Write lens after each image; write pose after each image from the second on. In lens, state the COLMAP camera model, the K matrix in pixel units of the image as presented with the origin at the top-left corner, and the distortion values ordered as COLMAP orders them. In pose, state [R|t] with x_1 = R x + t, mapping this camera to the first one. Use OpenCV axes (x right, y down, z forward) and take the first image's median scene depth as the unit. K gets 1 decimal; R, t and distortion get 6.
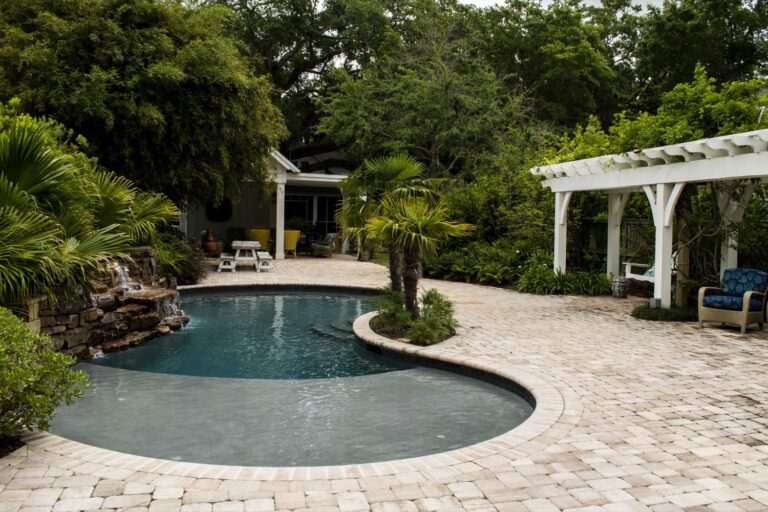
lens RADIAL K [[660.3, 0, 428.2], [0, 660.3, 255.2], [0, 0, 1]] dist [-0.101620, 0.002332]
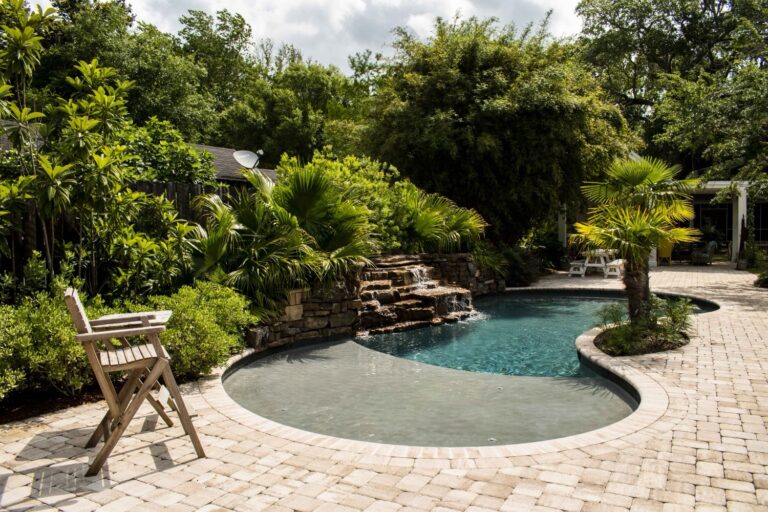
lens RADIAL K [[597.7, 0, 384.0], [0, 597.7, 256.0], [0, 0, 1]] dist [-0.088856, 0.006205]
pose [[0.711153, 0.001765, -0.703036, 0.398294], [-0.009633, 0.999927, -0.007234, 0.001553], [0.702972, 0.011917, 0.711118, 0.172193]]
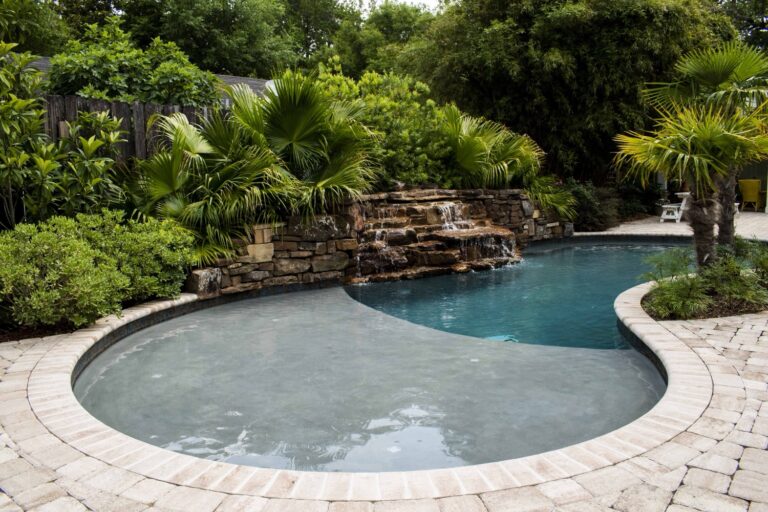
lens RADIAL K [[597.7, 0, 384.0], [0, 597.7, 256.0], [0, 0, 1]] dist [-0.088856, 0.006205]
pose [[0.573153, 0.067943, -0.816627, 0.345329], [-0.010391, 0.997079, 0.075664, 0.036564], [0.819382, -0.034881, 0.572185, 0.491482]]
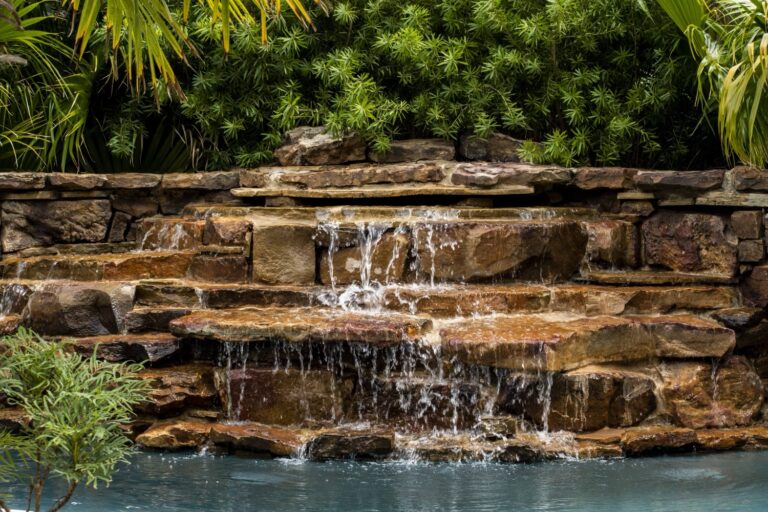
lens RADIAL K [[2509.3, 0, 384.0], [0, 2509.3, 256.0], [0, 0, 1]] dist [-0.089291, -1.832351]
pose [[-0.345571, 0.013263, -0.938299, 0.744688], [-0.057630, 0.997713, 0.035328, -0.007764], [0.936621, 0.066283, -0.344016, 1.855484]]
